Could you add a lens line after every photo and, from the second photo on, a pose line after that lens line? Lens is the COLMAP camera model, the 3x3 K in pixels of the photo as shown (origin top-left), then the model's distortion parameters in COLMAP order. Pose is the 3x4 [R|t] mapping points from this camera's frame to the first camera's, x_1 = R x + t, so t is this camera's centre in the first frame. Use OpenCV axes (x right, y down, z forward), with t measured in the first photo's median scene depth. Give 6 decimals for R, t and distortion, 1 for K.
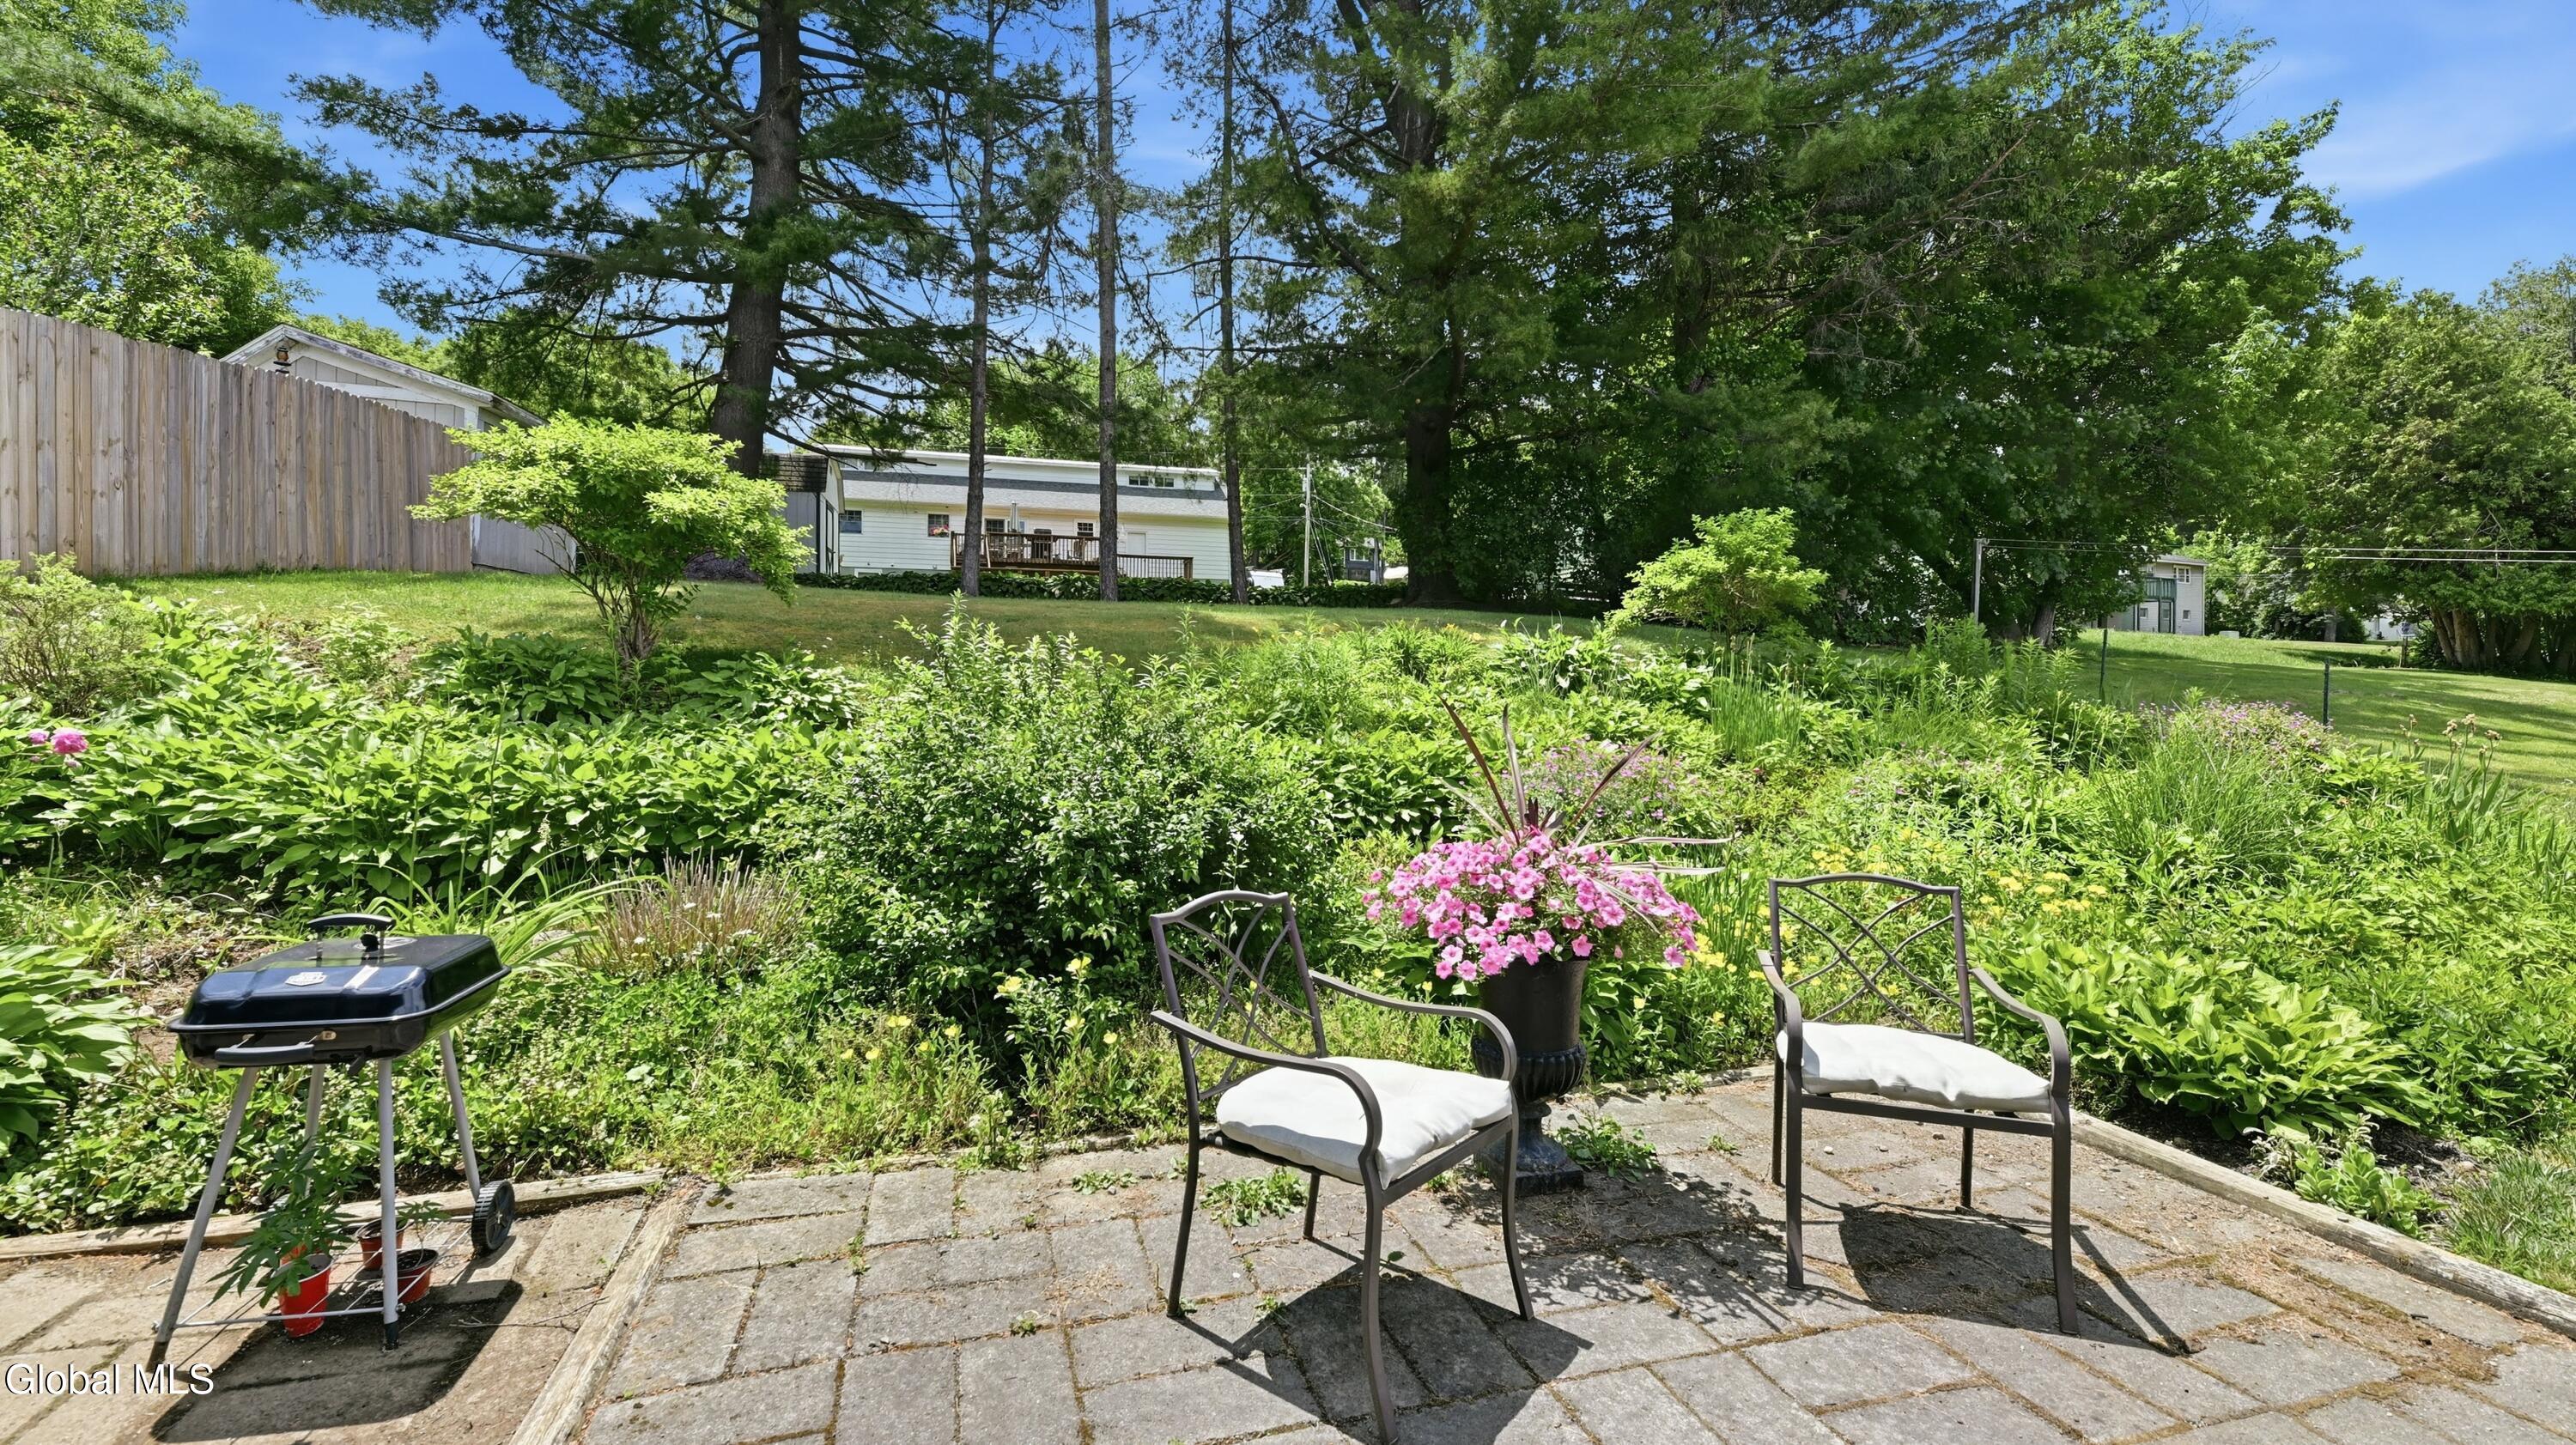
lens RADIAL K [[1057.8, 0, 1288.0], [0, 1057.8, 722.5], [0, 0, 1]] dist [0.022166, -0.009718]
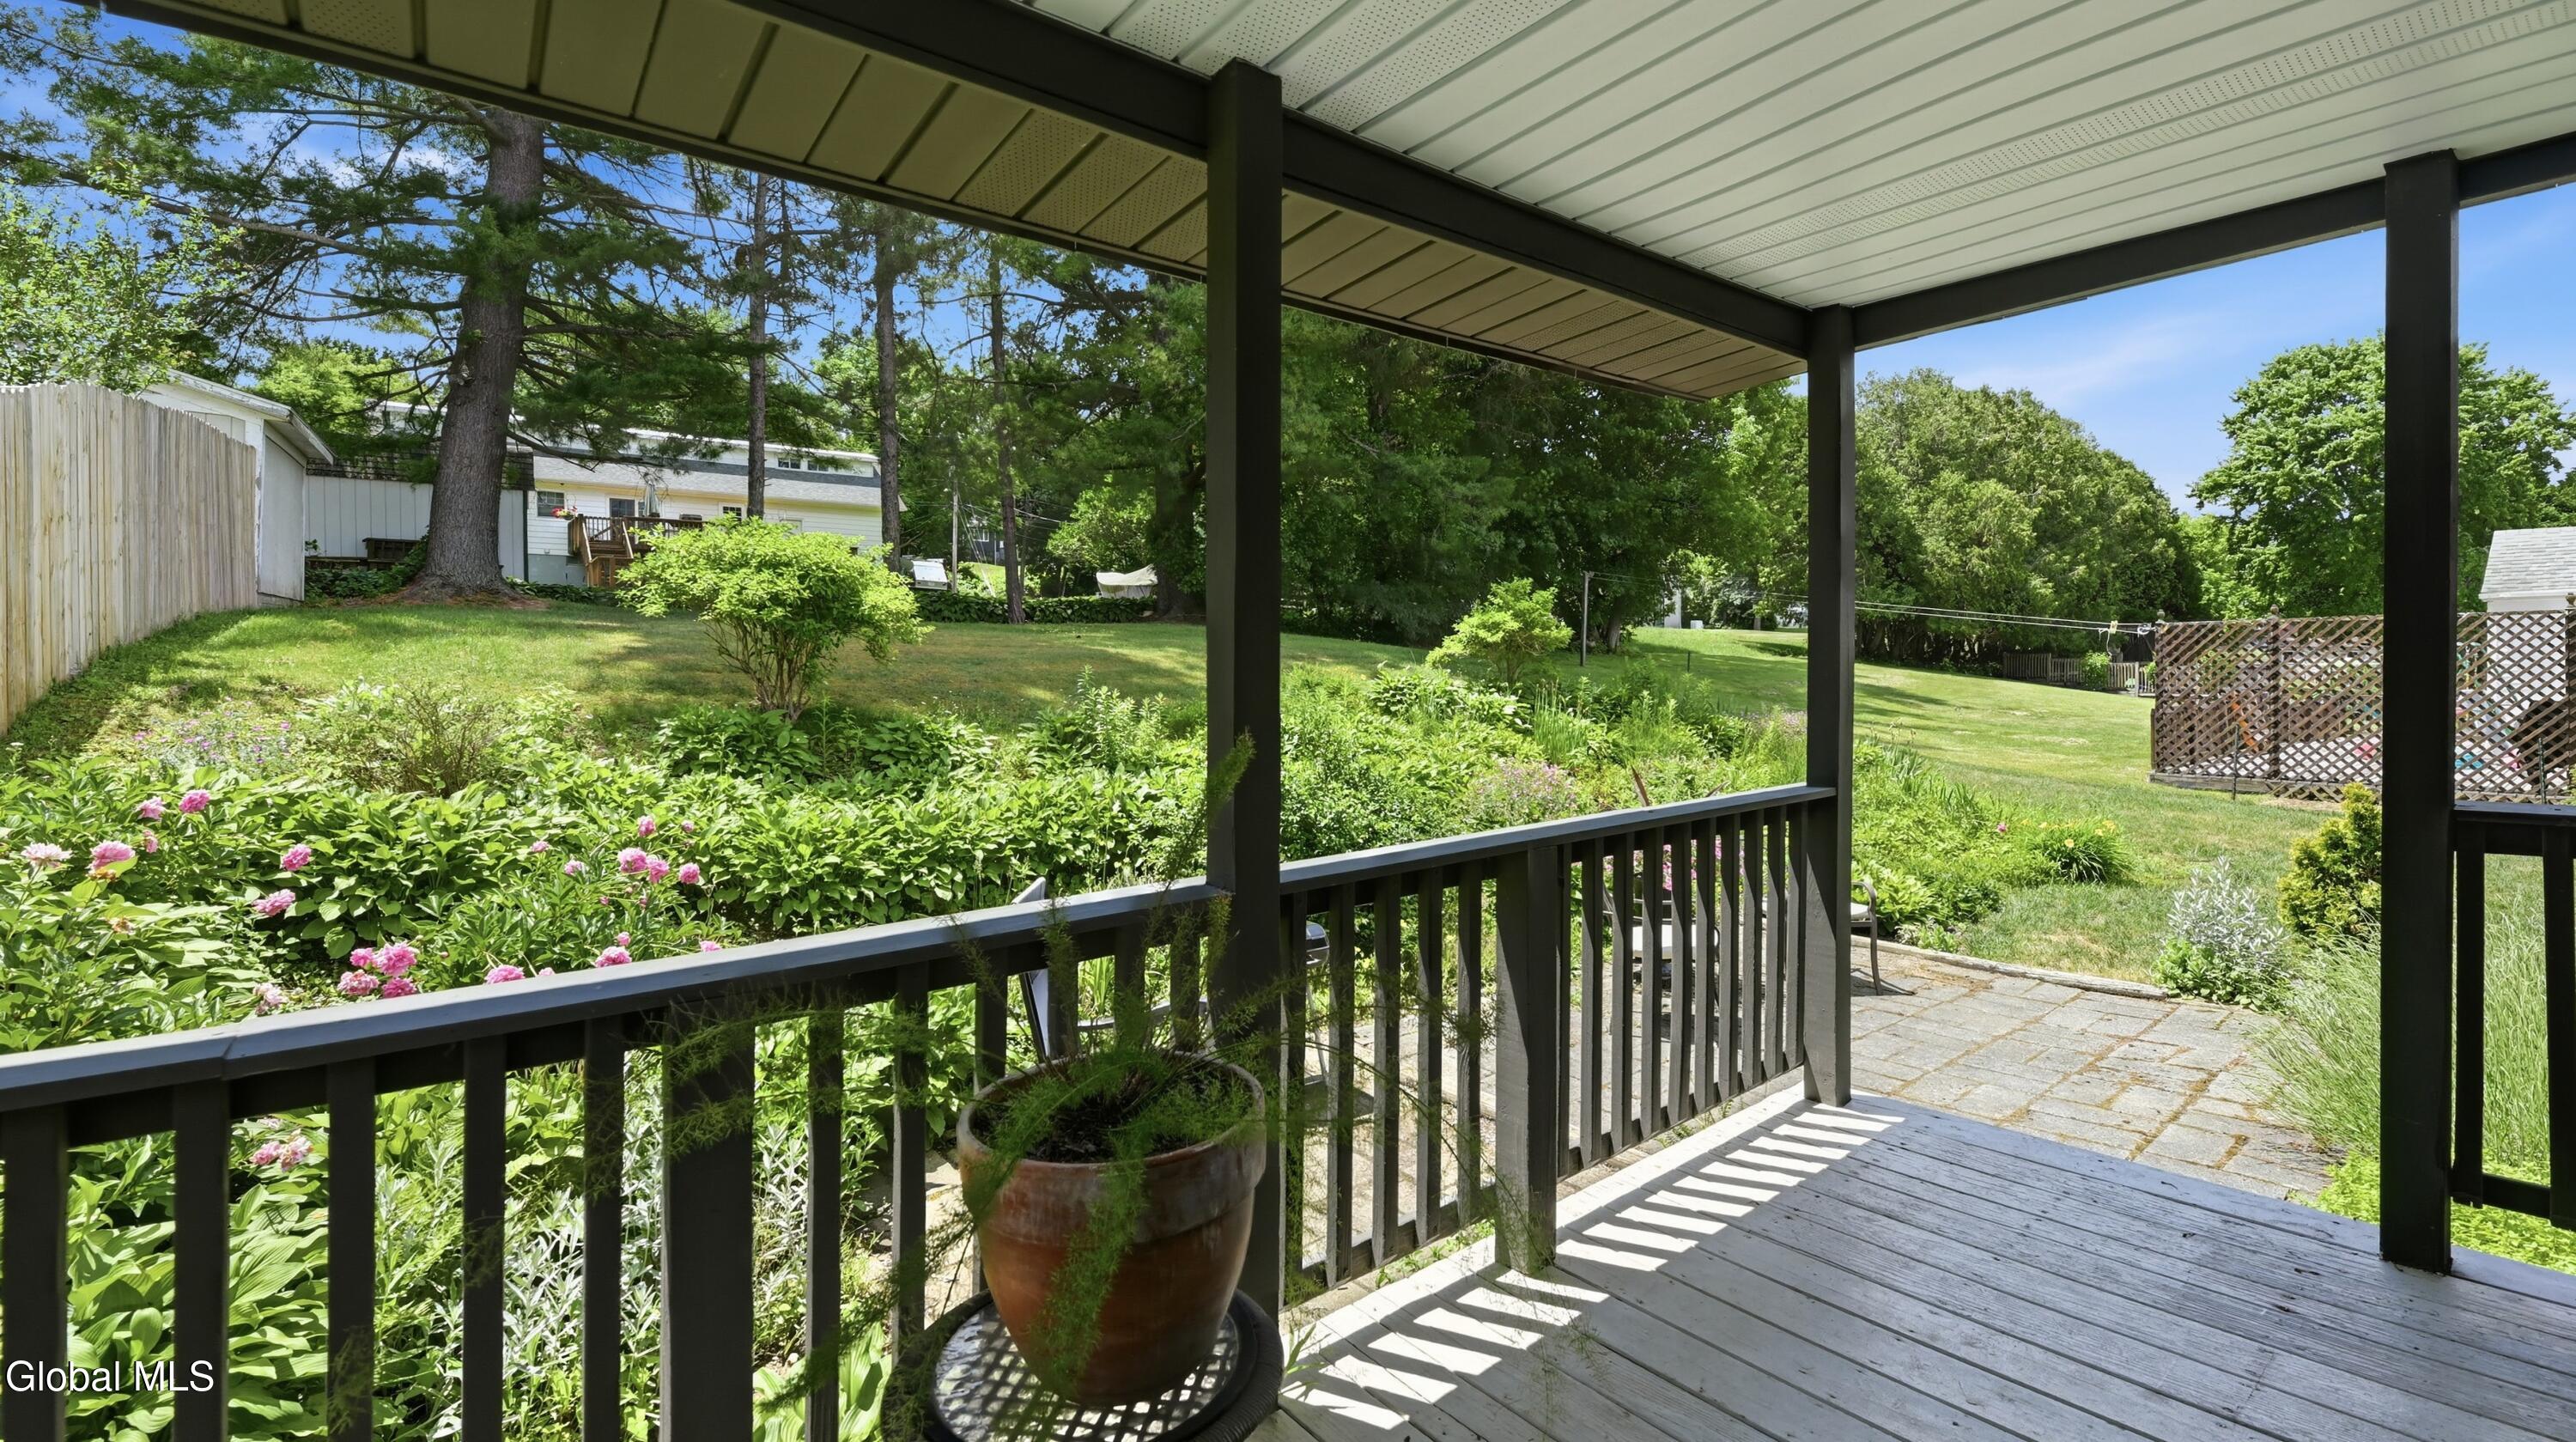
lens RADIAL K [[1076.7, 0, 1288.0], [0, 1076.7, 721.0], [0, 0, 1]] dist [0.000713, 0.000096]
pose [[0.933202, -0.029622, 0.358128, -0.202293], [0.023761, 0.999502, 0.020756, -0.027062], [-0.358565, -0.010860, 0.933442, -0.125359]]
